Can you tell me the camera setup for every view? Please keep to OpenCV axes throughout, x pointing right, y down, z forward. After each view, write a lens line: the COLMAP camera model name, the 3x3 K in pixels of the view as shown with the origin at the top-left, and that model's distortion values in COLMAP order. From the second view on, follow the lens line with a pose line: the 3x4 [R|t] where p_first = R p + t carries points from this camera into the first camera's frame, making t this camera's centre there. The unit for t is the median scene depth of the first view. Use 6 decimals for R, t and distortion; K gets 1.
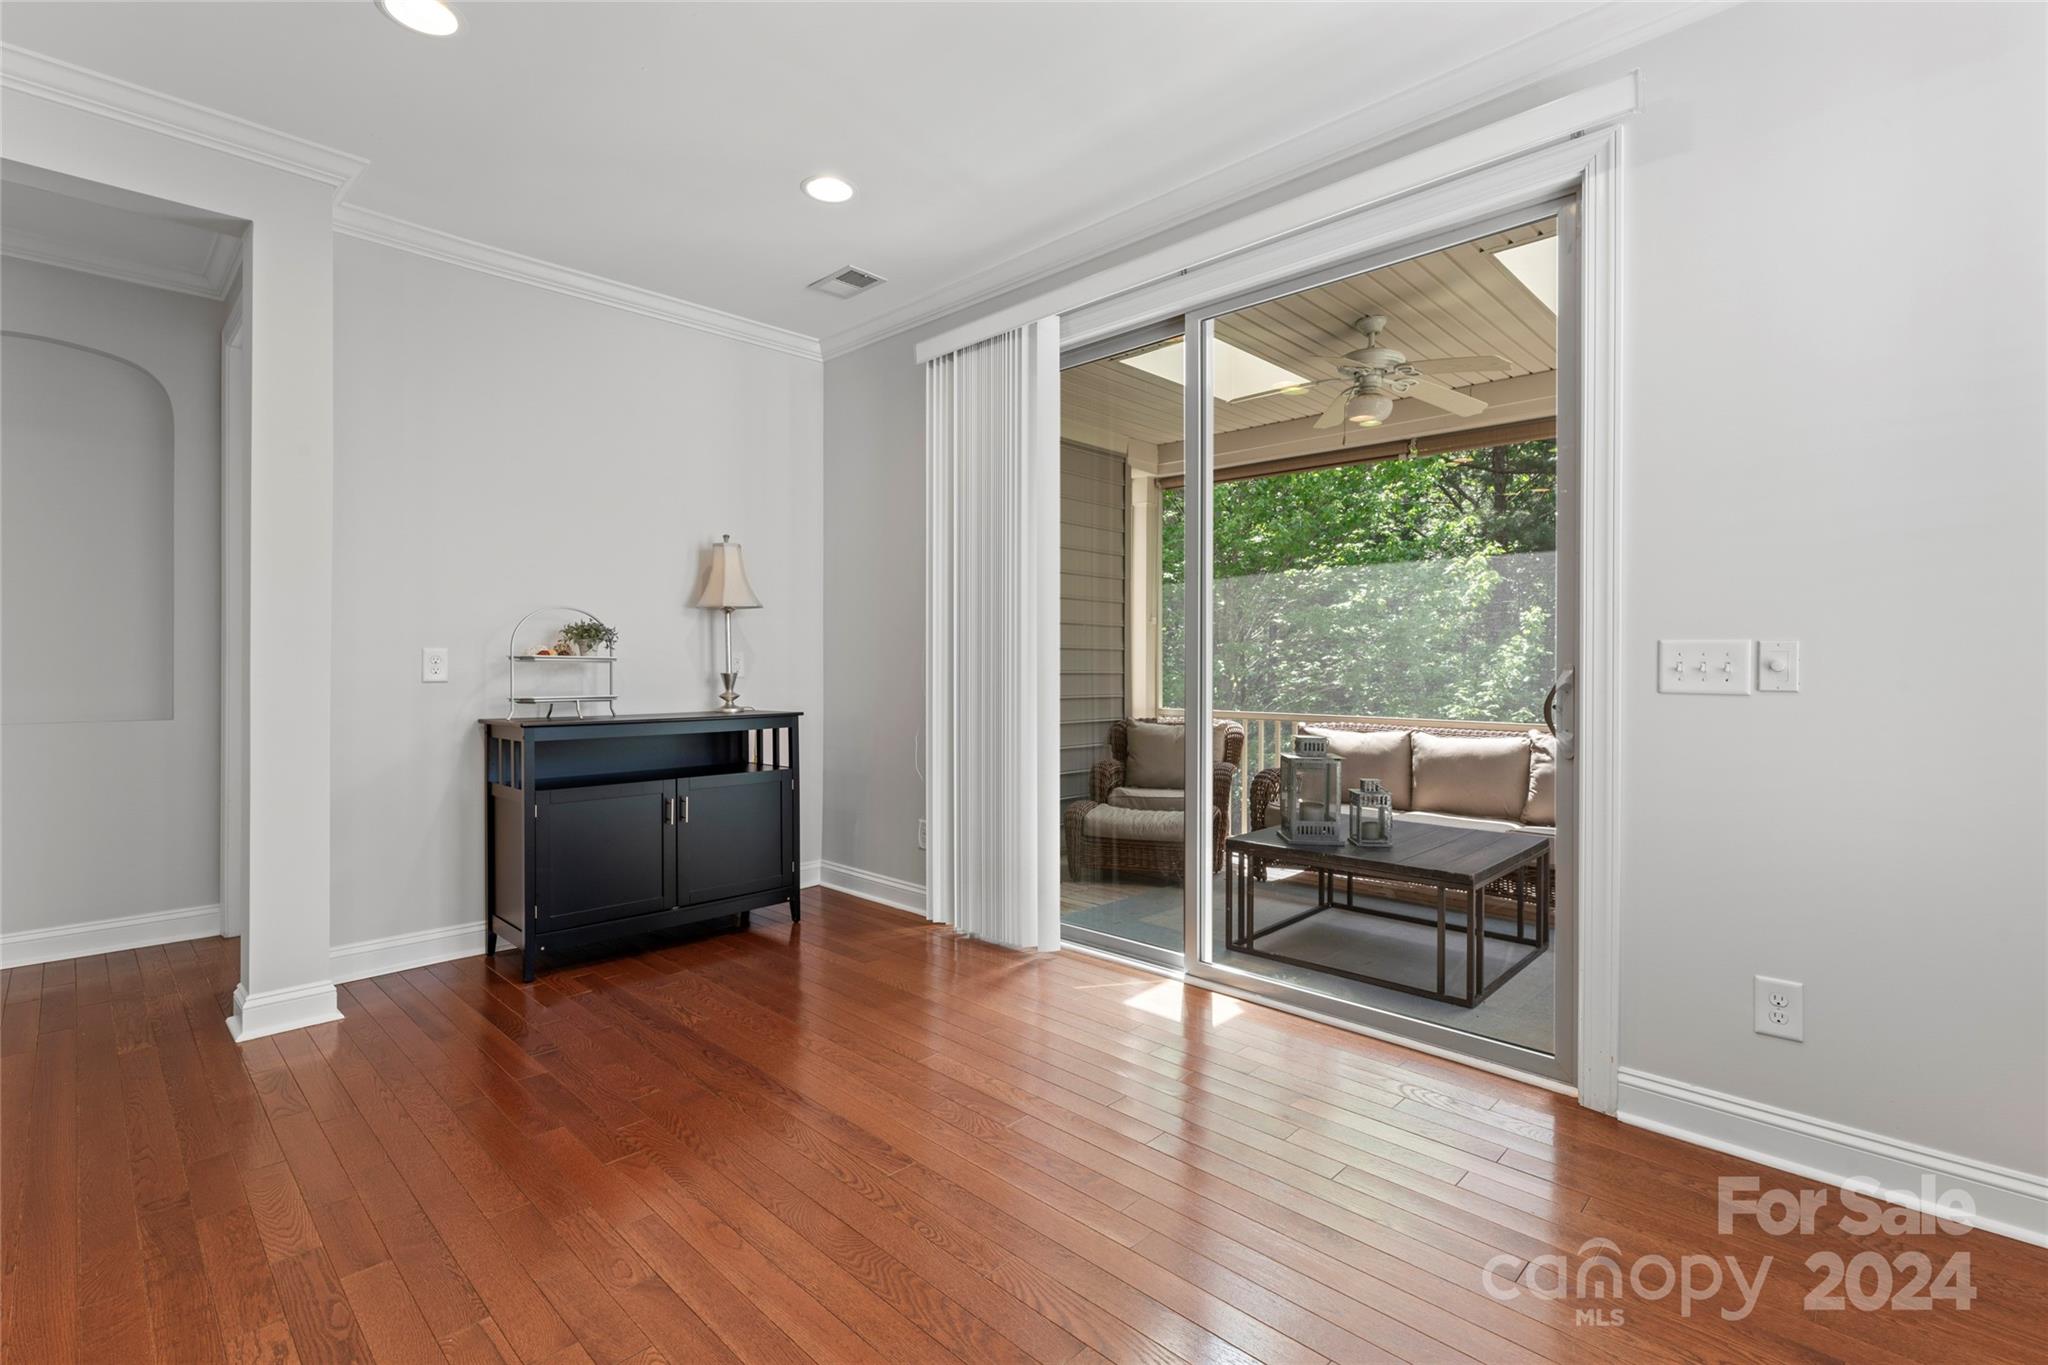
lens RADIAL K [[919.0, 0, 1020.1], [0, 919.0, 668.4], [0, 0, 1]] dist [-0.000256, 0.000163]
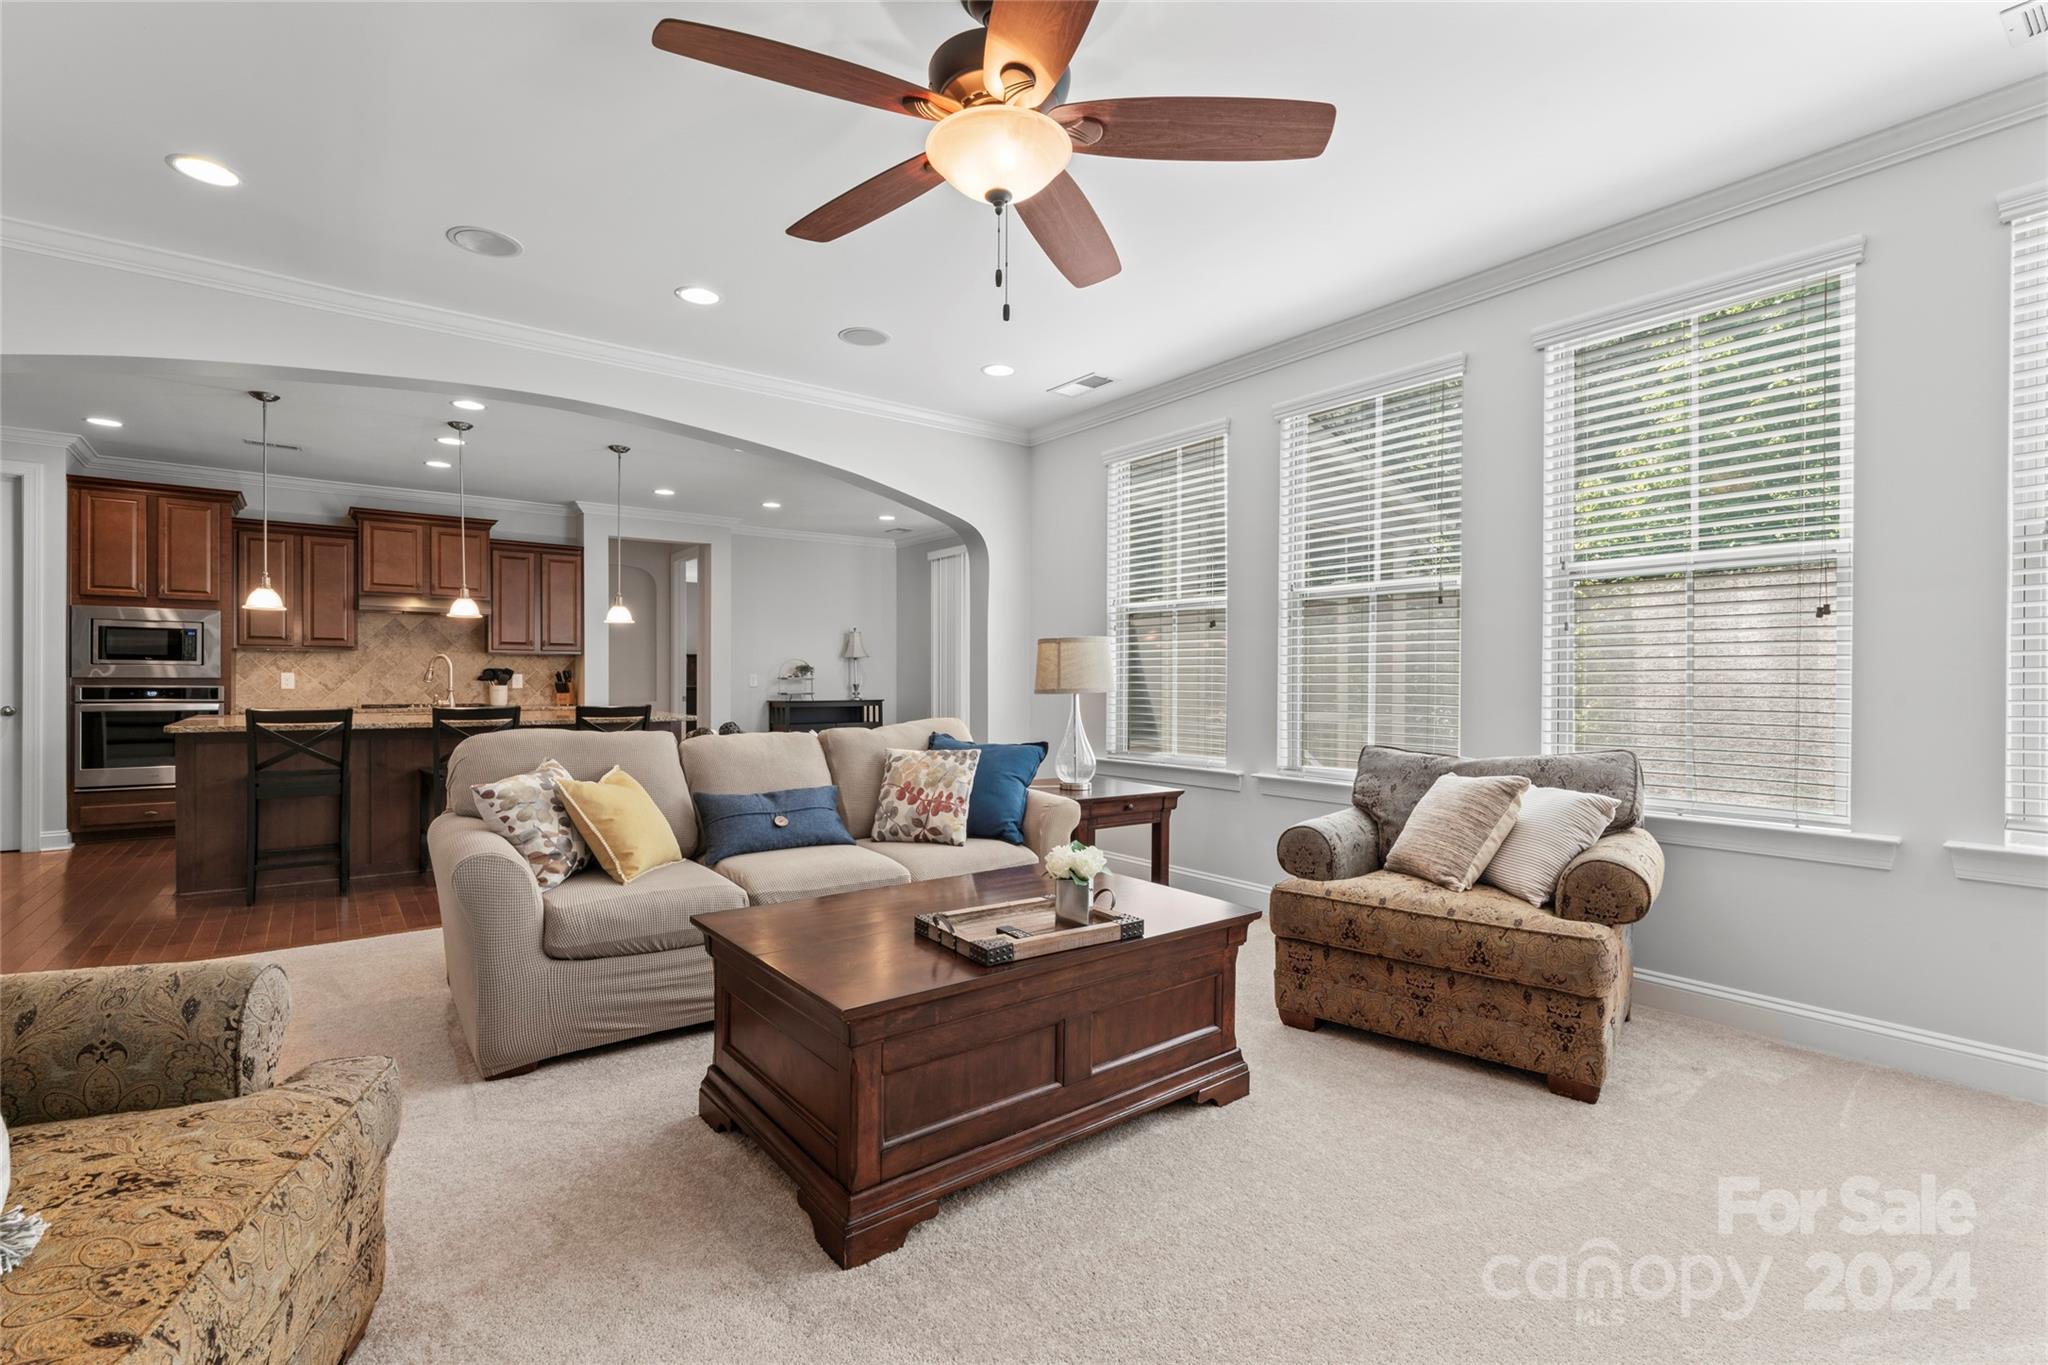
lens RADIAL K [[924.5, 0, 1011.0], [0, 924.5, 684.8], [0, 0, 1]] dist [-0.001101, -0.000224]
pose [[0.990295, 0.000552, -0.138983, 0.444318], [-0.000097, 0.999995, 0.003277, -0.001191], [0.138984, -0.003231, 0.990289, -1.412774]]
